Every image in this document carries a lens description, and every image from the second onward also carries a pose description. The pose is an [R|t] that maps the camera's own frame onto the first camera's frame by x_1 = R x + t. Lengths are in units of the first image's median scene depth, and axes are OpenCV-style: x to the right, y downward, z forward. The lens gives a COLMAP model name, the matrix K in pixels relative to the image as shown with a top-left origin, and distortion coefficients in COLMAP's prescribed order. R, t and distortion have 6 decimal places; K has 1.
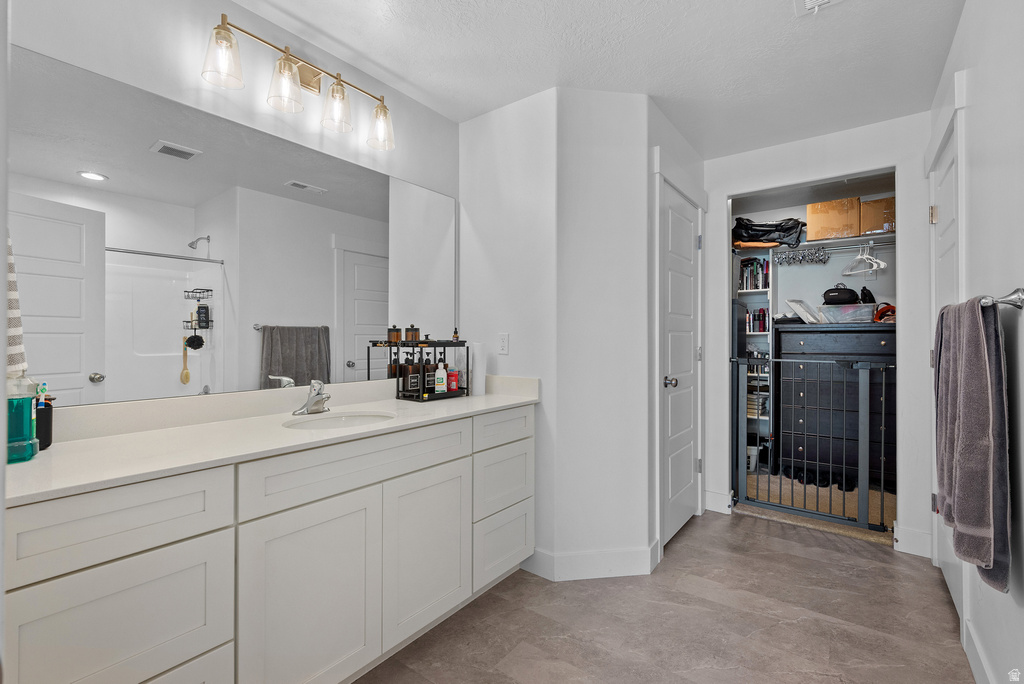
lens RADIAL K [[443.5, 0, 521.3], [0, 443.5, 337.8], [0, 0, 1]] dist [0.005505, -0.000057]
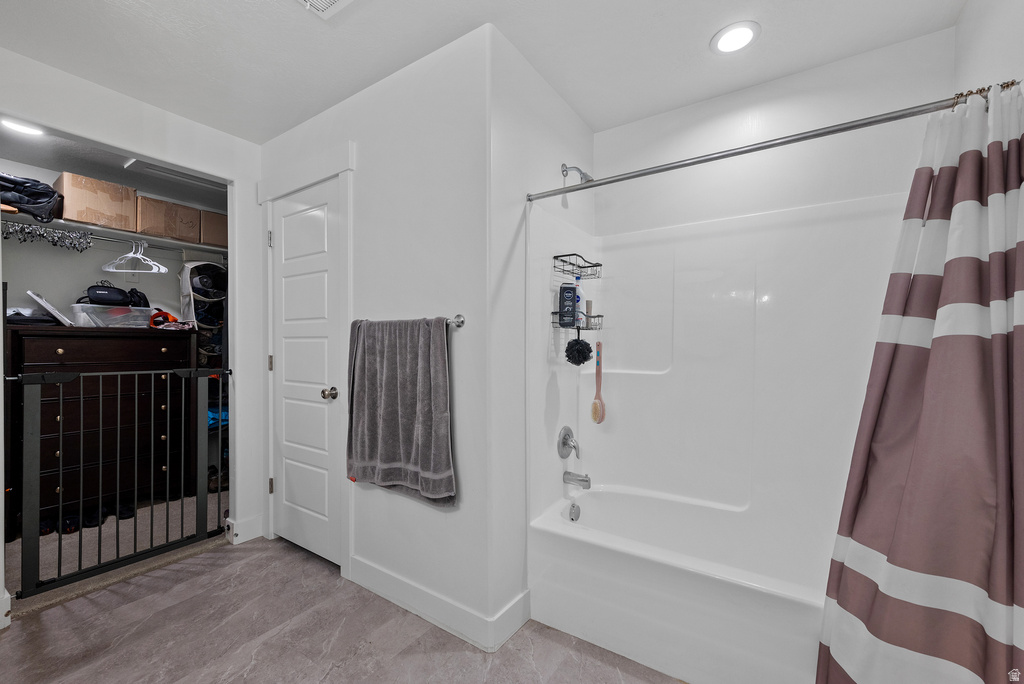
lens RADIAL K [[408.6, 0, 523.1], [0, 408.6, 348.9], [0, 0, 1]] dist [0.000819, -0.000305]
pose [[-0.042034, -0.002889, 0.999112, -0.151325], [-0.001474, 0.999995, 0.002829, 0.007849], [-0.999115, -0.001353, -0.042038, 0.347277]]
